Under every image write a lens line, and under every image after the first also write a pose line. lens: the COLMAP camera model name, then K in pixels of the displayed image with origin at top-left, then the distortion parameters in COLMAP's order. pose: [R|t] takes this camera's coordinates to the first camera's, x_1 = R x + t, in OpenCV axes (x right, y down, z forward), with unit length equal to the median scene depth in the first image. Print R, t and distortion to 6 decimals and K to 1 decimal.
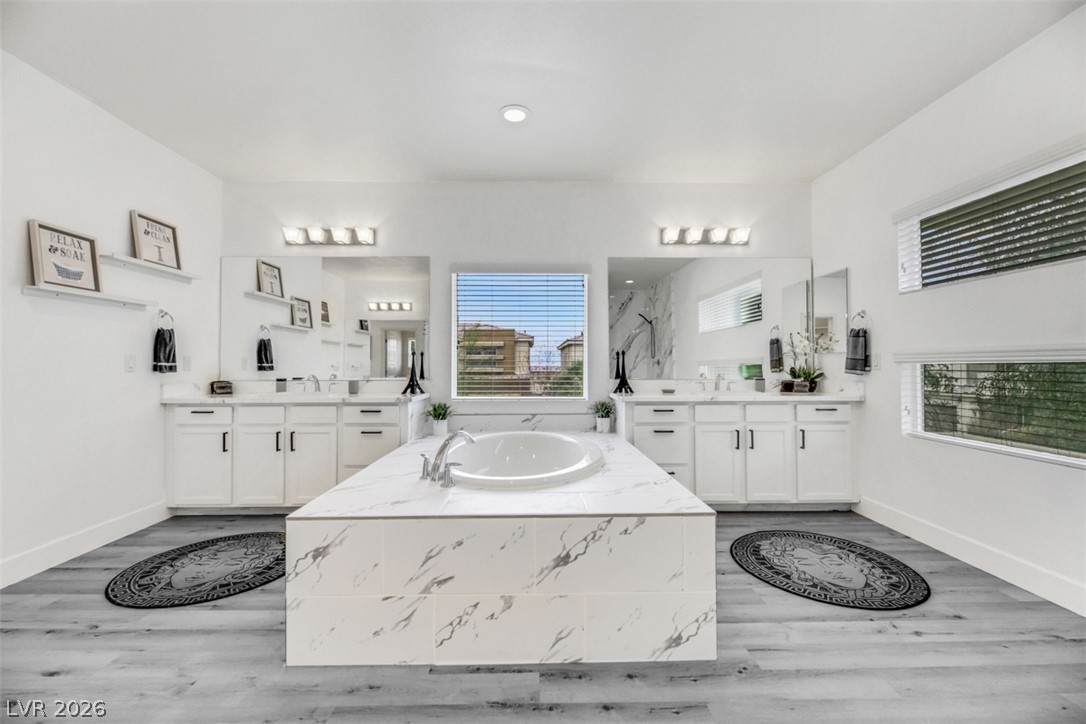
lens RADIAL K [[446.4, 0, 539.3], [0, 446.4, 355.1], [0, 0, 1]] dist [0.000146, -0.002723]
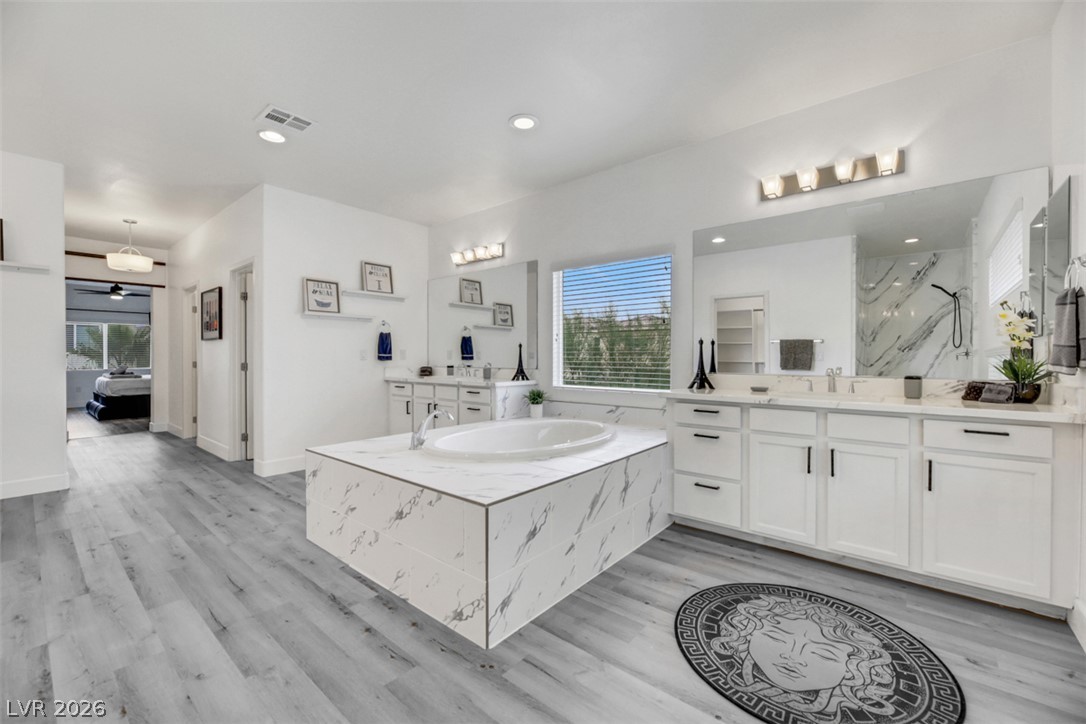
lens RADIAL K [[446.4, 0, 540.8], [0, 446.4, 359.1], [0, 0, 1]] dist [0.000146, -0.002723]
pose [[0.750792, 0.005502, -0.660516, 0.687095], [0.014147, 0.999602, 0.024406, 0.003969], [0.660387, -0.027668, 0.750415, 0.206503]]
